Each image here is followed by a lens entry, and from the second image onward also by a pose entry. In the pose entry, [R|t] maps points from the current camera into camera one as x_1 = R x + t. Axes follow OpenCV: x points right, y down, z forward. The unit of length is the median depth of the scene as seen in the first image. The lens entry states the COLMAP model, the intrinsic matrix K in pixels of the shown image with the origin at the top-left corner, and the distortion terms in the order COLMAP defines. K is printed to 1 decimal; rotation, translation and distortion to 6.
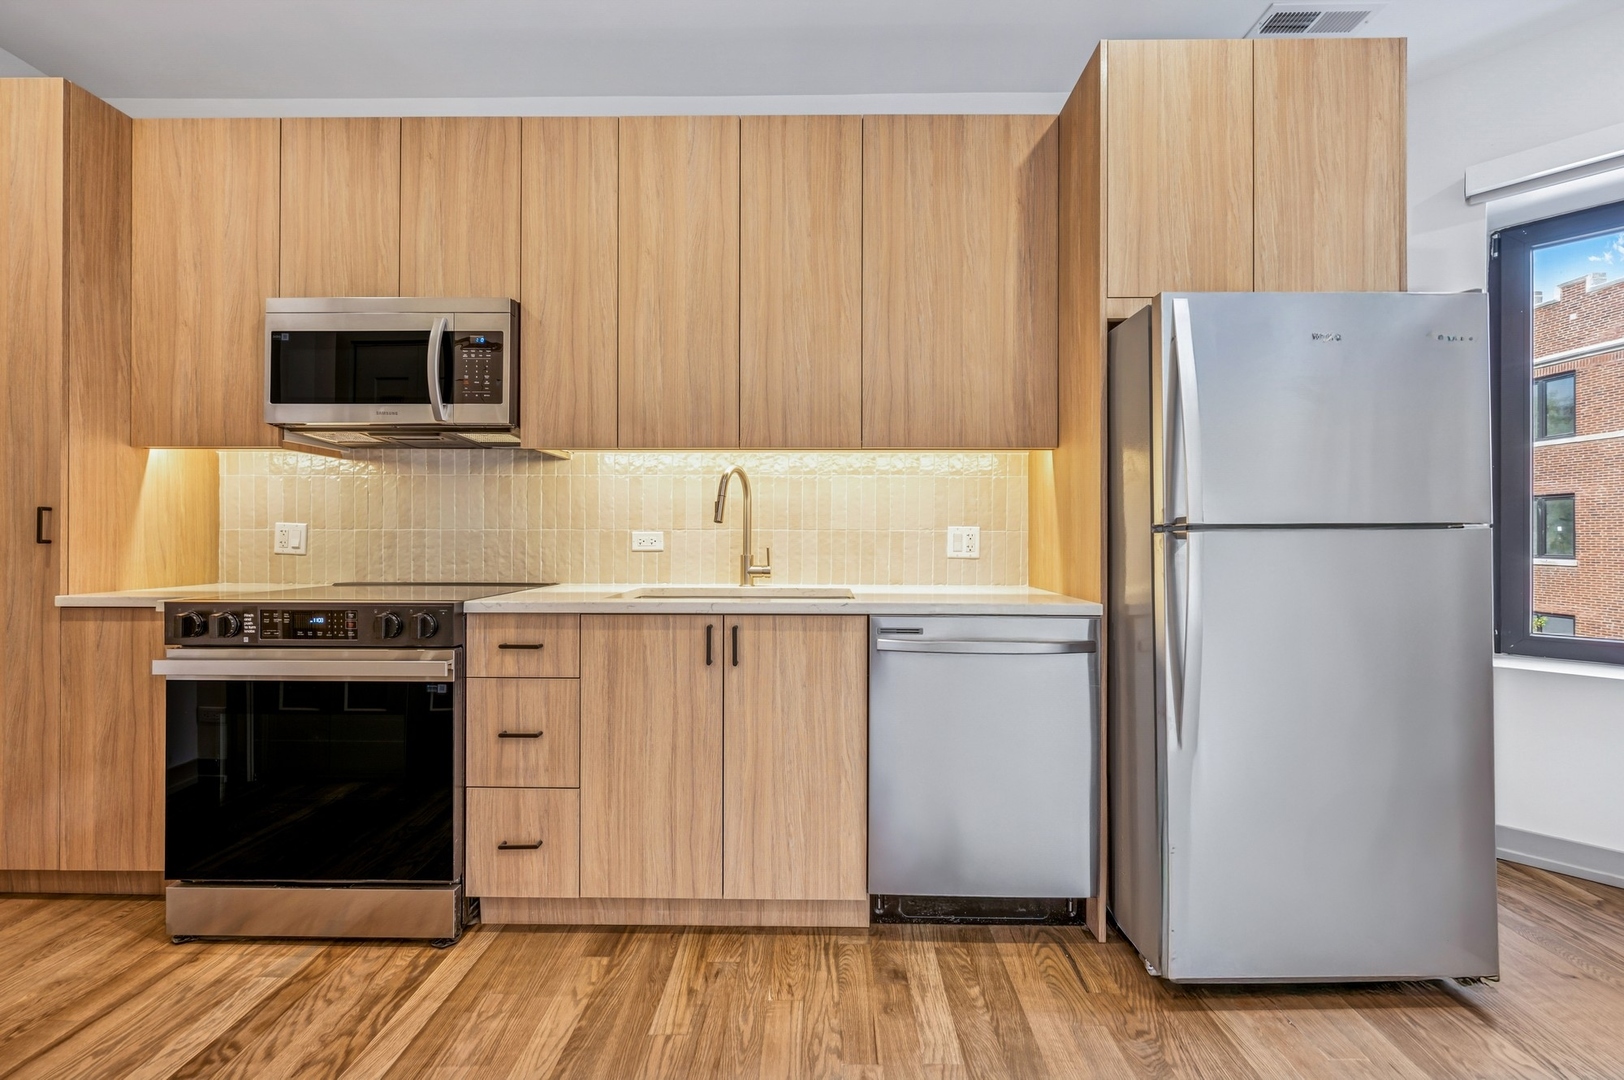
lens RADIAL K [[666.4, 0, 823.0], [0, 666.4, 543.3], [0, 0, 1]] dist [-0.001568, 0.000971]
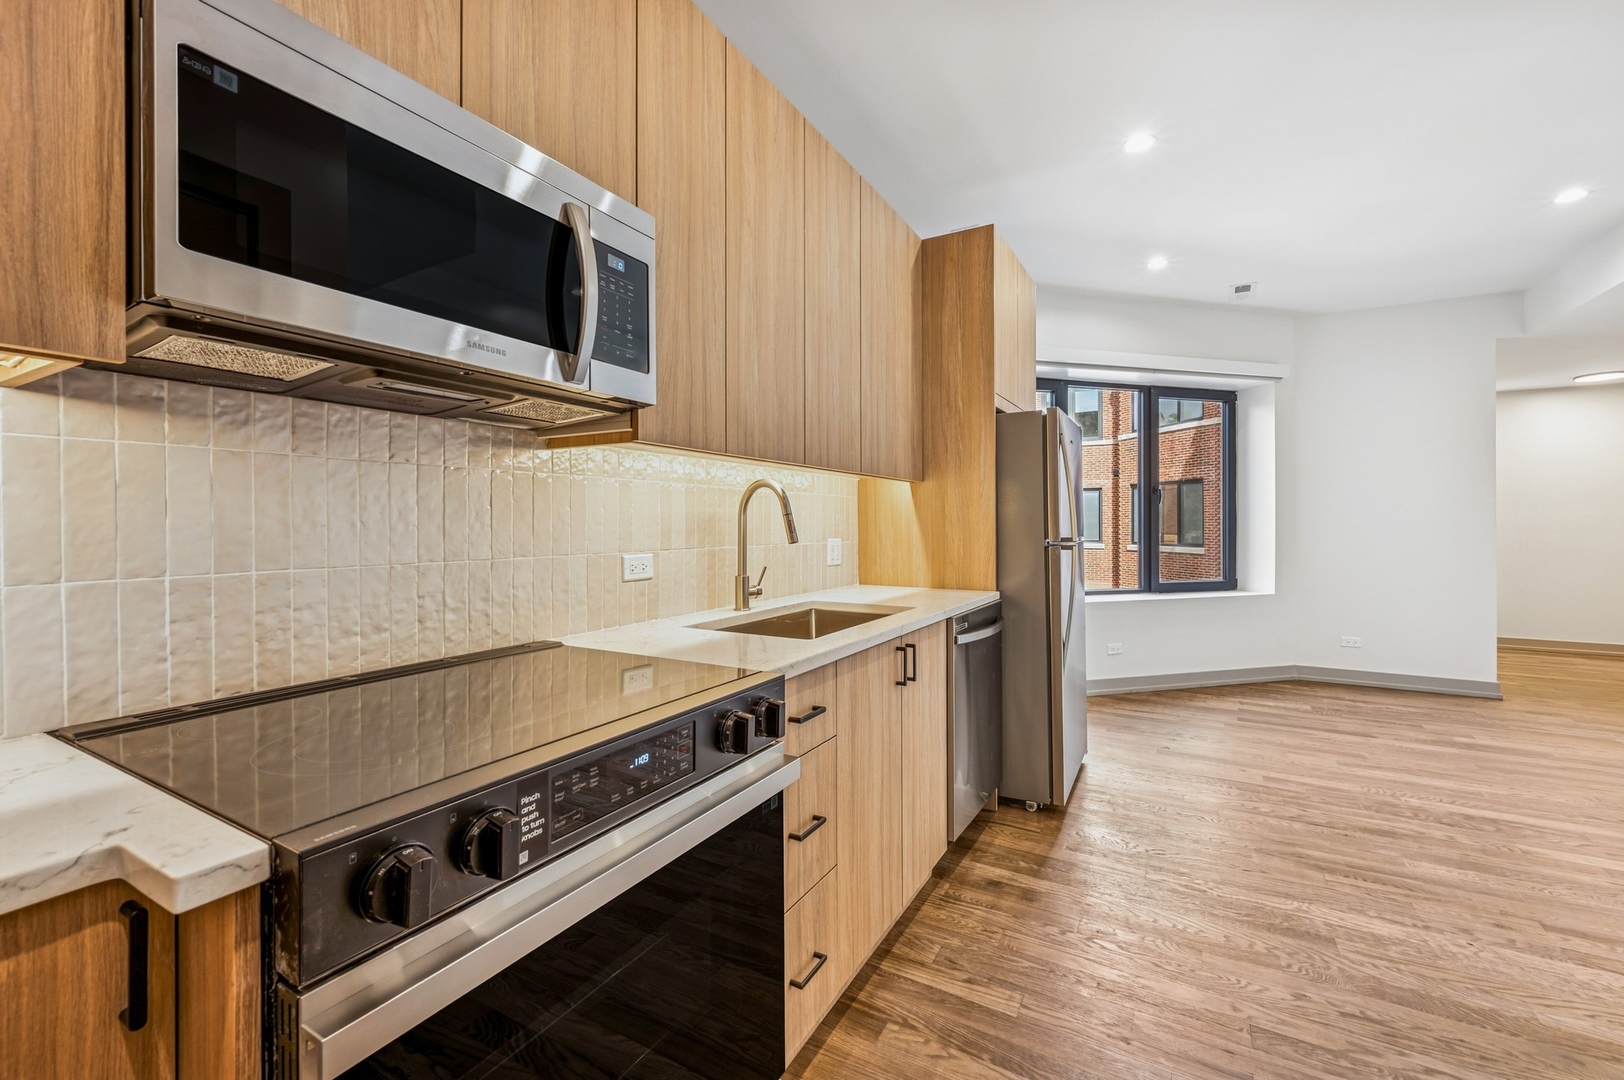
lens RADIAL K [[666.4, 0, 820.9], [0, 666.4, 530.5], [0, 0, 1]] dist [-0.001568, 0.000971]
pose [[0.482729, -0.012238, 0.875684, -0.998954], [0.009438, 0.999917, 0.008772, -0.059760], [-0.875719, 0.004030, 0.482805, 0.542258]]
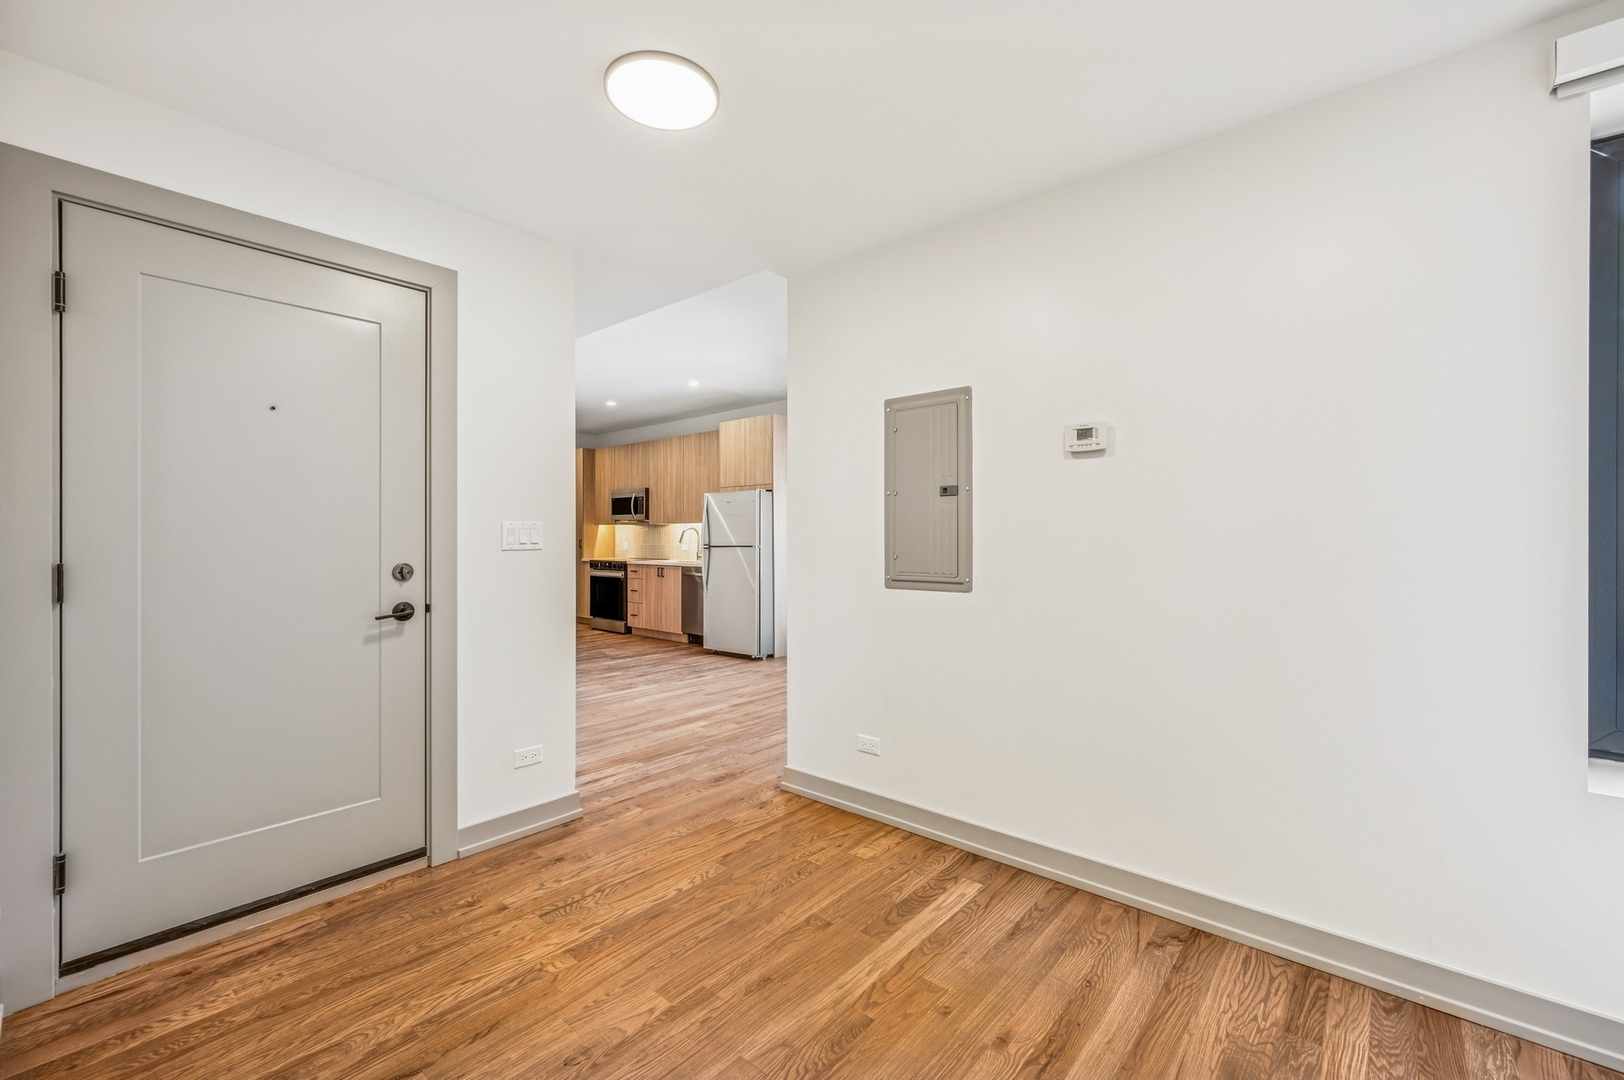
lens RADIAL K [[666.4, 0, 808.2], [0, 666.4, 537.1], [0, 0, 1]] dist [-0.001568, 0.000971]
pose [[0.760858, -0.002300, -0.648915, 3.010831], [-0.000785, 0.999990, -0.004464, -0.051628], [0.648918, 0.003906, 0.760848, -1.489754]]
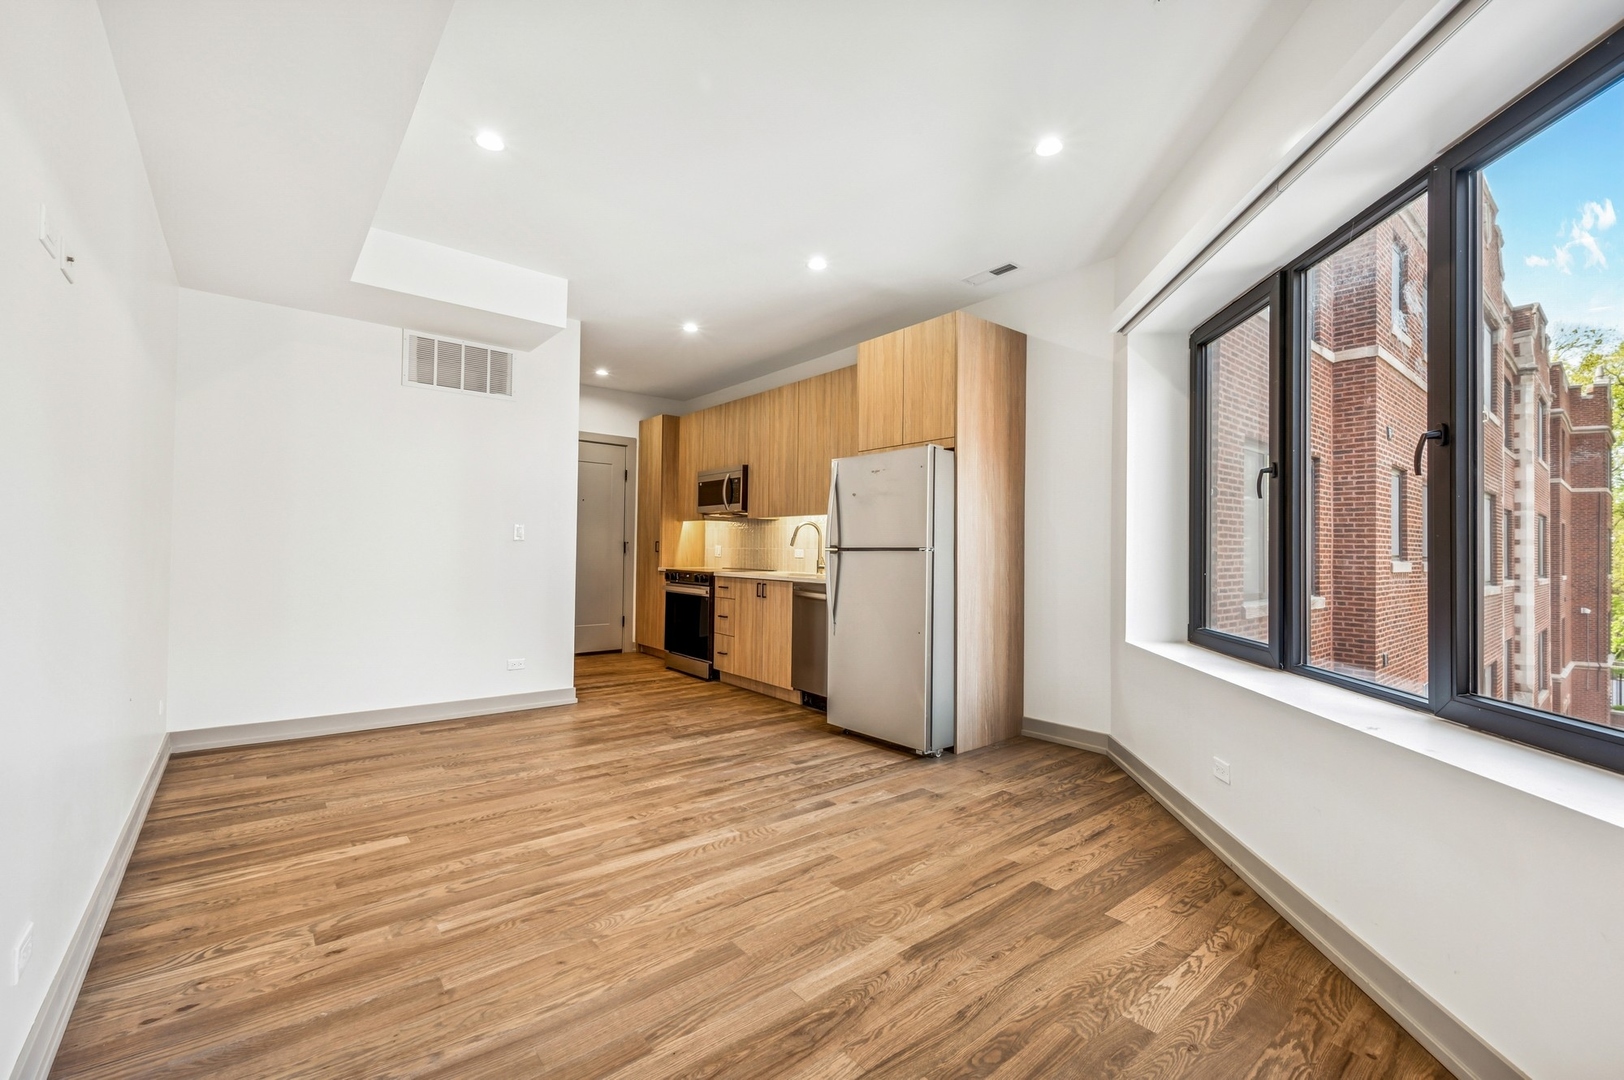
lens RADIAL K [[666.4, 0, 809.9], [0, 666.4, 553.4], [0, 0, 1]] dist [-0.001568, 0.000971]
pose [[0.641081, 0.010475, -0.767402, 1.888249], [-0.016085, 0.999871, 0.000210, -0.005157], [0.767305, 0.012209, 0.641167, -0.571606]]
